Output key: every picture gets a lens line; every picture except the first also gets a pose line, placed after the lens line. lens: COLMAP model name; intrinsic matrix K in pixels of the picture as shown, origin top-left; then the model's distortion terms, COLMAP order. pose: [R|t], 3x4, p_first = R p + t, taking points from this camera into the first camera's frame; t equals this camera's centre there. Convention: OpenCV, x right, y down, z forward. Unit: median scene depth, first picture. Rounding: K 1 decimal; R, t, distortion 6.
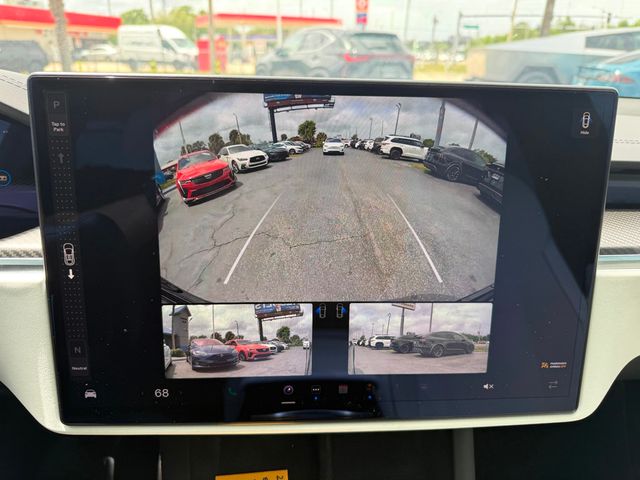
lens RADIAL K [[465.1, 0, 316.4], [0, 465.1, 244.2], [0, 0, 1]] dist [0.014922, -0.026436]
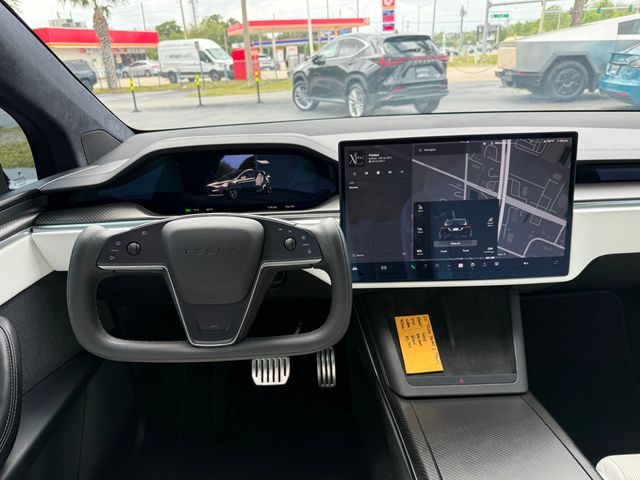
lens RADIAL K [[465.1, 0, 312.3], [0, 465.1, 236.2], [0, 0, 1]] dist [0.014922, -0.026436]
pose [[0.996152, -0.037056, -0.079424, -0.023400], [0.035971, 0.999239, -0.015052, 0.008393], [0.079922, 0.012137, 0.996727, -0.065885]]
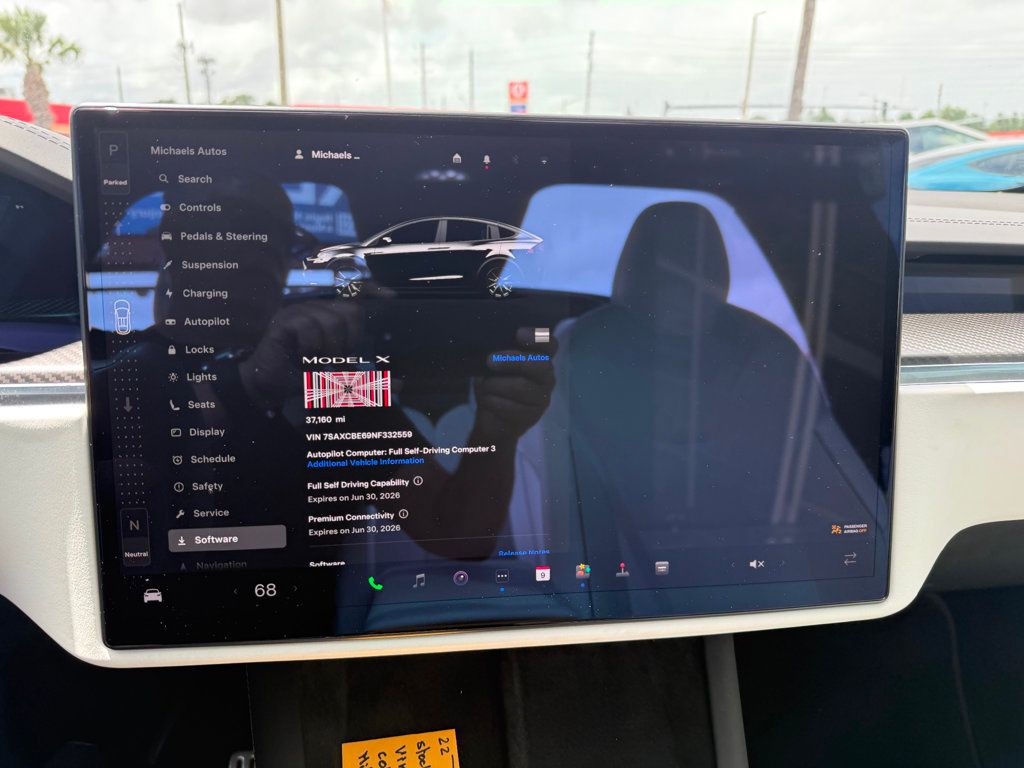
lens RADIAL K [[744.2, 0, 502.7], [0, 744.2, 389.2], [0, 0, 1]] dist [0.014922, -0.026436]
pose [[0.997674, -0.027816, 0.062234, -0.002791], [0.033659, 0.994917, -0.094903, 0.007071], [-0.059277, 0.096777, 0.993539, -0.003489]]
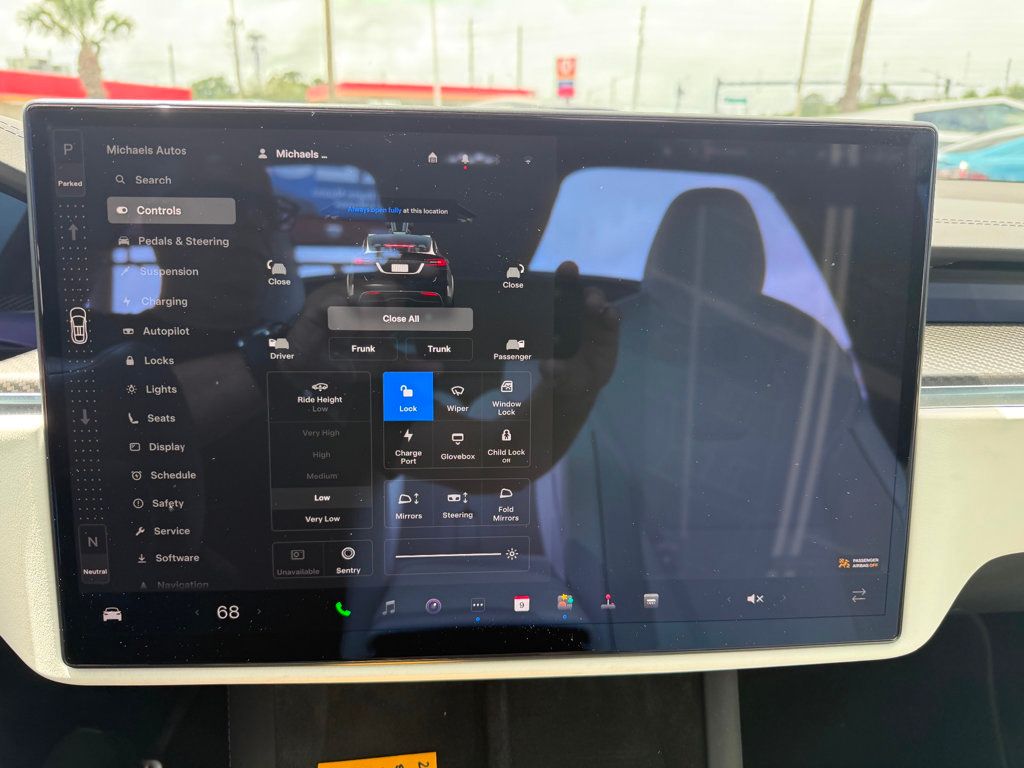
lens RADIAL K [[744.2, 0, 506.7], [0, 744.2, 390.8], [0, 0, 1]] dist [0.014922, -0.026436]
pose [[0.999896, -0.009252, 0.011019, 0.001381], [0.009971, 0.997693, -0.067146, 0.004503], [-0.010372, 0.067249, 0.997682, -0.000488]]
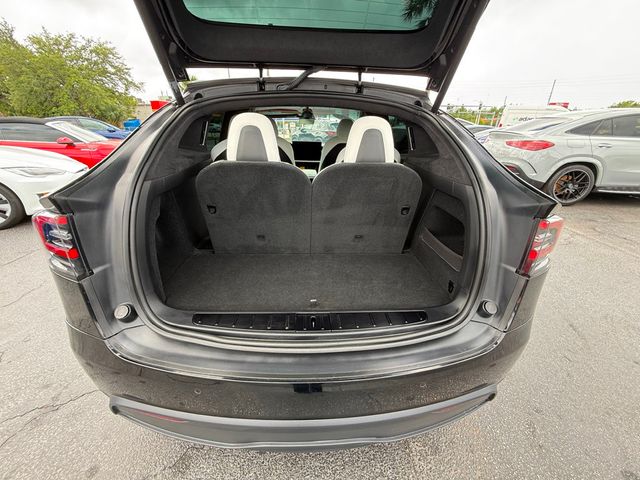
lens RADIAL K [[258.1, 0, 318.6], [0, 258.1, 243.1], [0, 0, 1]] dist [0.004126, -0.001476]
pose [[0.999903, 0.009902, -0.009800, 0.029900], [-0.009544, 0.999310, 0.035908, 0.155530], [0.010149, -0.035811, 0.999307, -0.442884]]
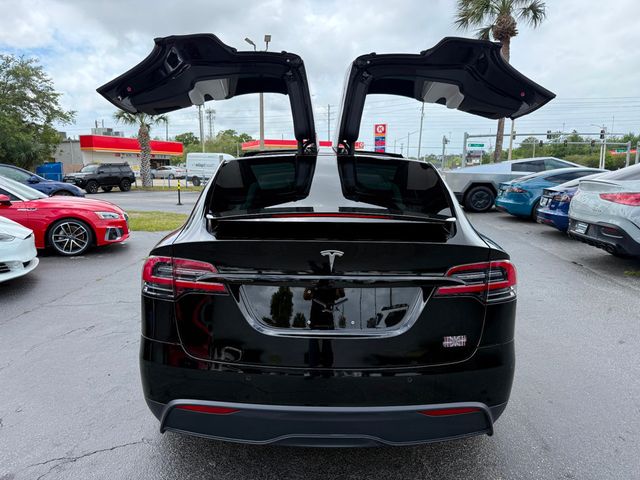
lens RADIAL K [[465.1, 0, 307.1], [0, 465.1, 246.9], [0, 0, 1]] dist [0.014922, -0.026436]
pose [[0.996962, 0.002973, -0.077839, 0.034373], [-0.019583, 0.976744, -0.213513, 0.197228], [0.075394, 0.214388, 0.973834, -0.598556]]
